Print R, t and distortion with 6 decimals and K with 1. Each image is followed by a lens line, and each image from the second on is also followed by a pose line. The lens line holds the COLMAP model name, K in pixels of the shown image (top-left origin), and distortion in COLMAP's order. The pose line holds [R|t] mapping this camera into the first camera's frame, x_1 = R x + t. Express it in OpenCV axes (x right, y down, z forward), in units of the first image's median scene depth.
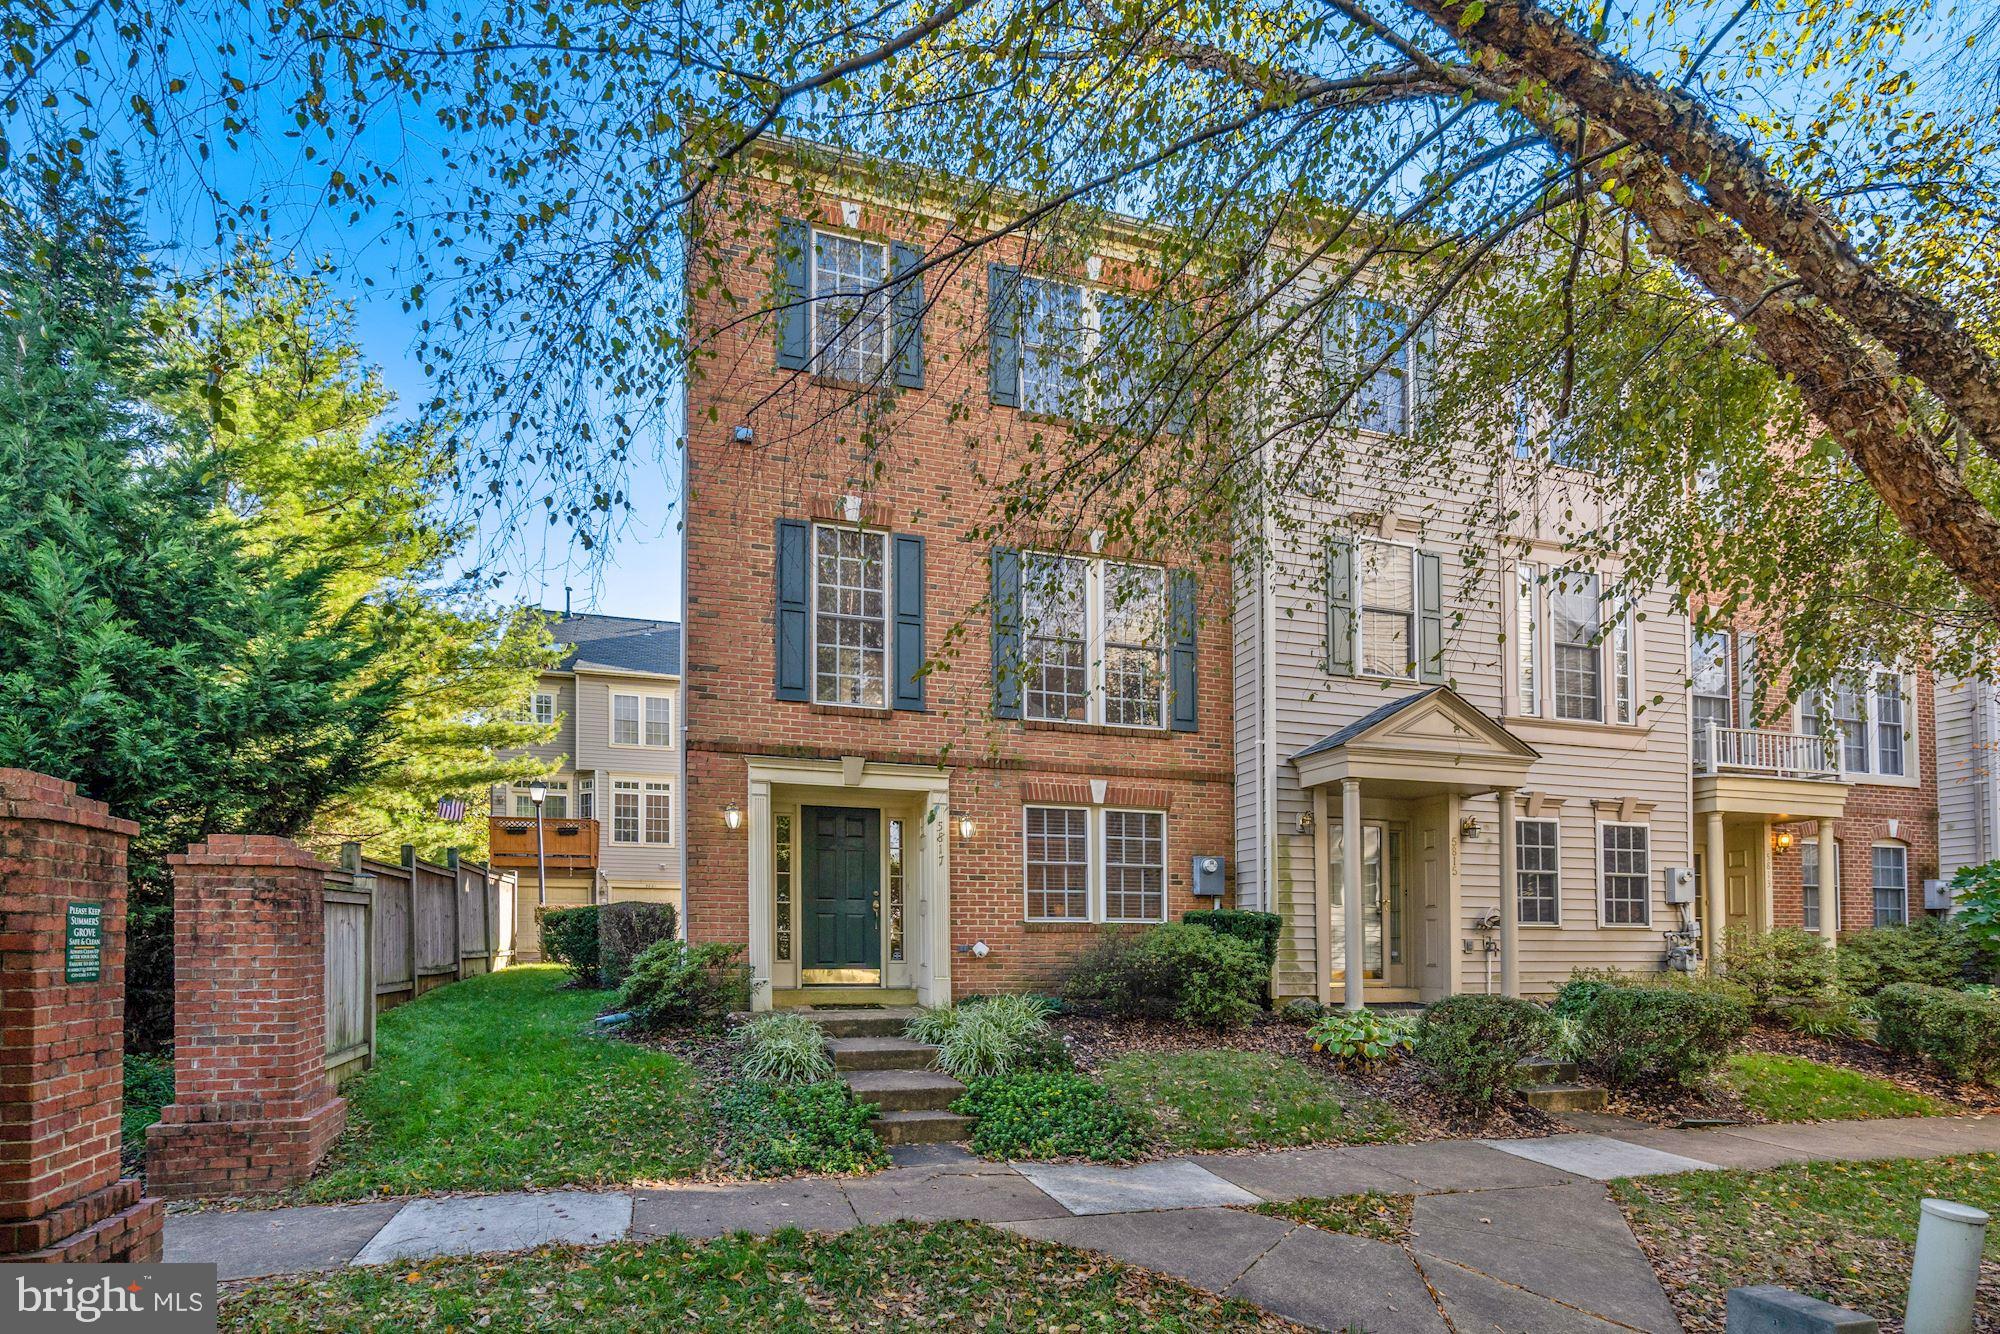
lens RADIAL K [[962.3, 0, 987.3], [0, 962.3, 681.3], [0, 0, 1]] dist [0.004186, 0.001317]
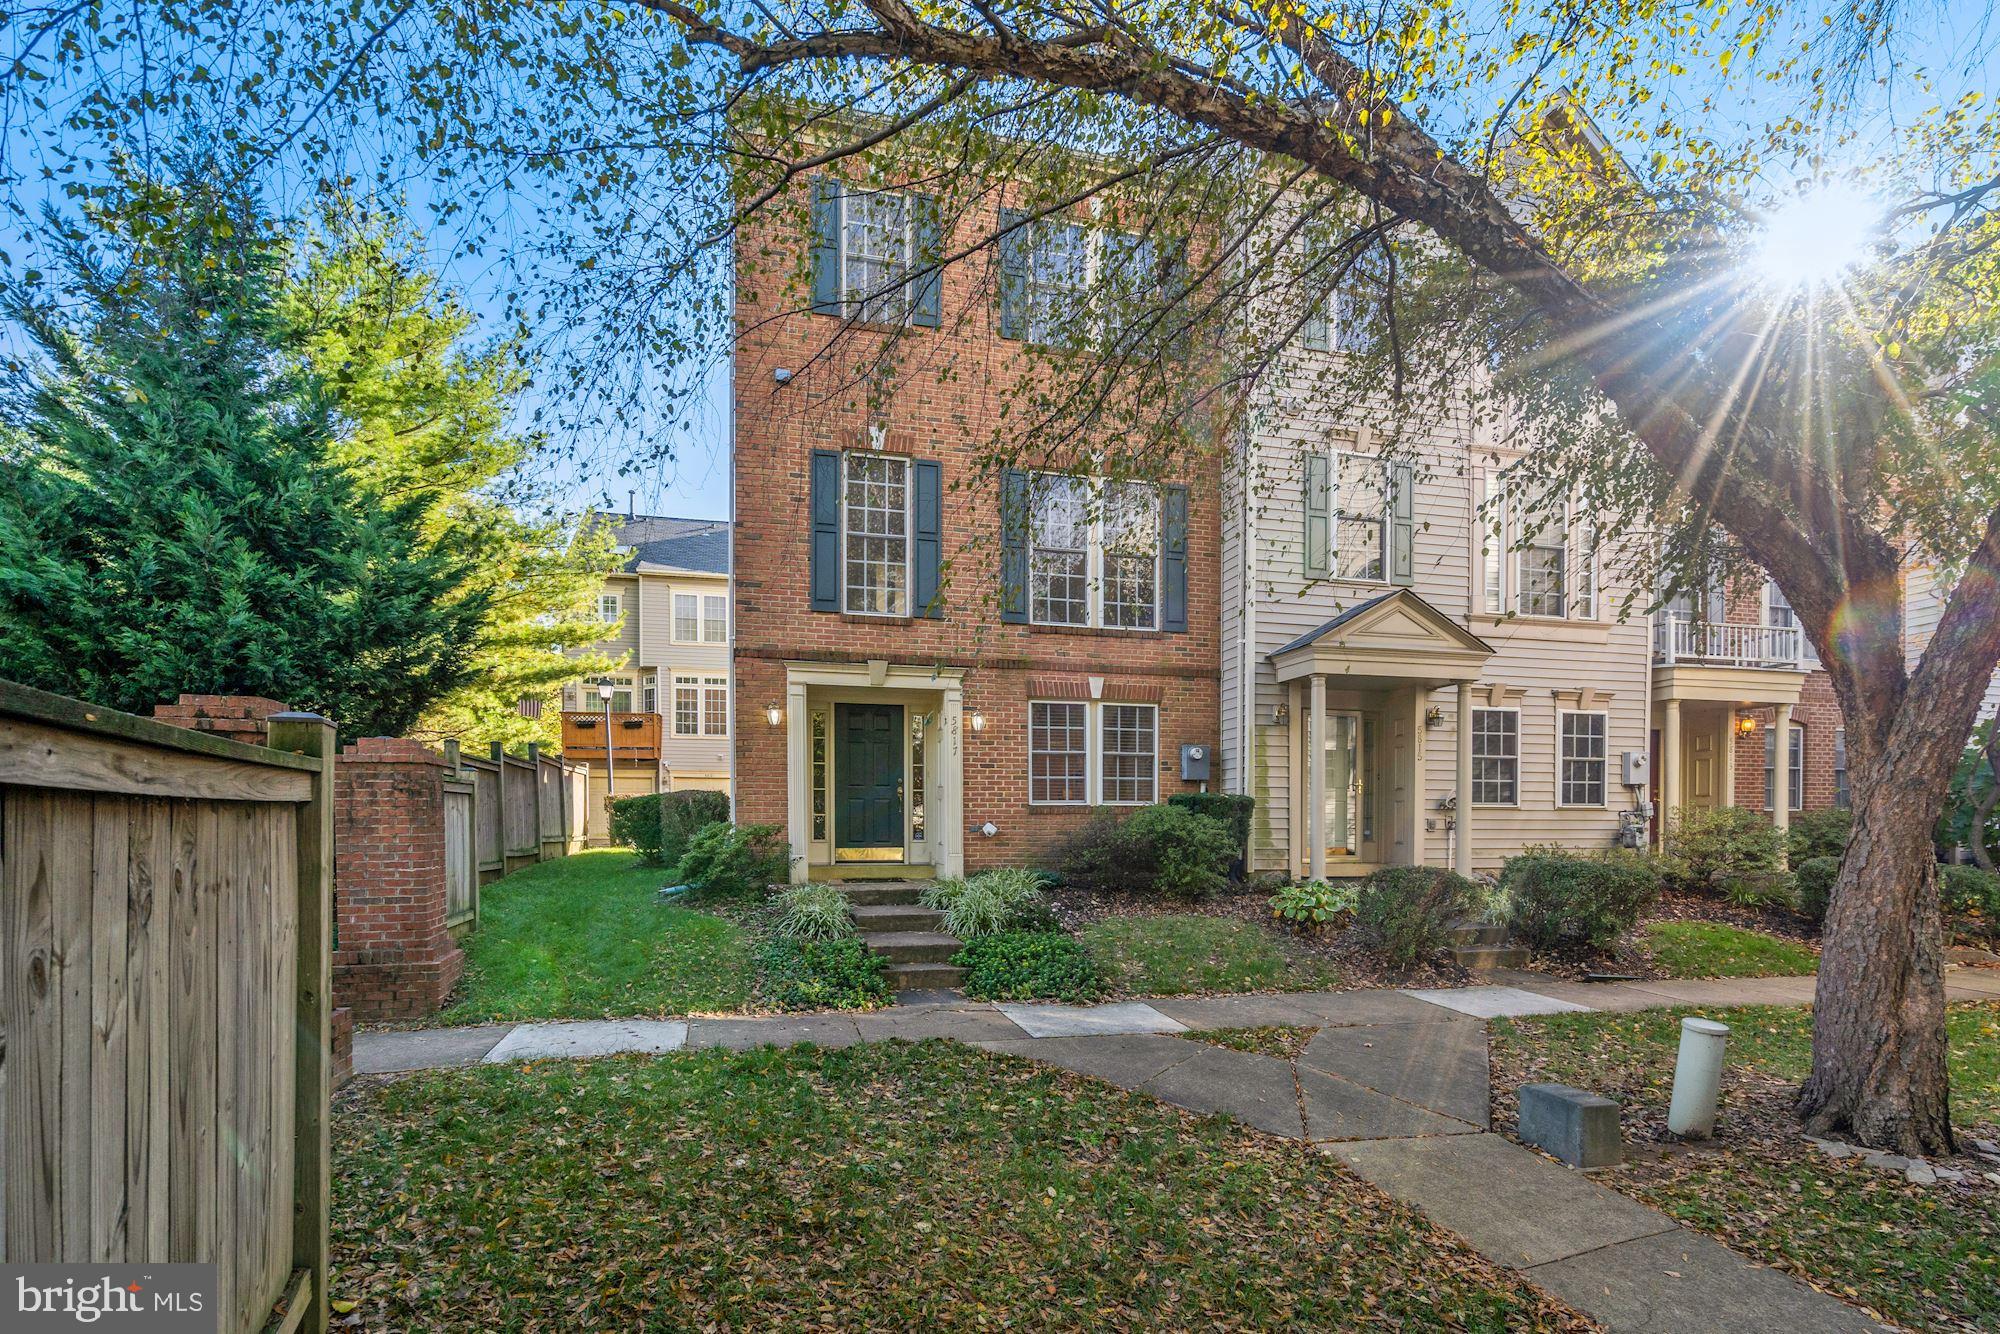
lens RADIAL K [[1007.2, 0, 1003.2], [0, 1007.2, 530.1], [0, 0, 1]] dist [0.013291, -0.000245]
pose [[0.998179, -0.021541, -0.056344, 0.079603], [0.020048, 0.999436, -0.026921, -0.040906], [0.056892, 0.025743, 0.998048, -0.189318]]
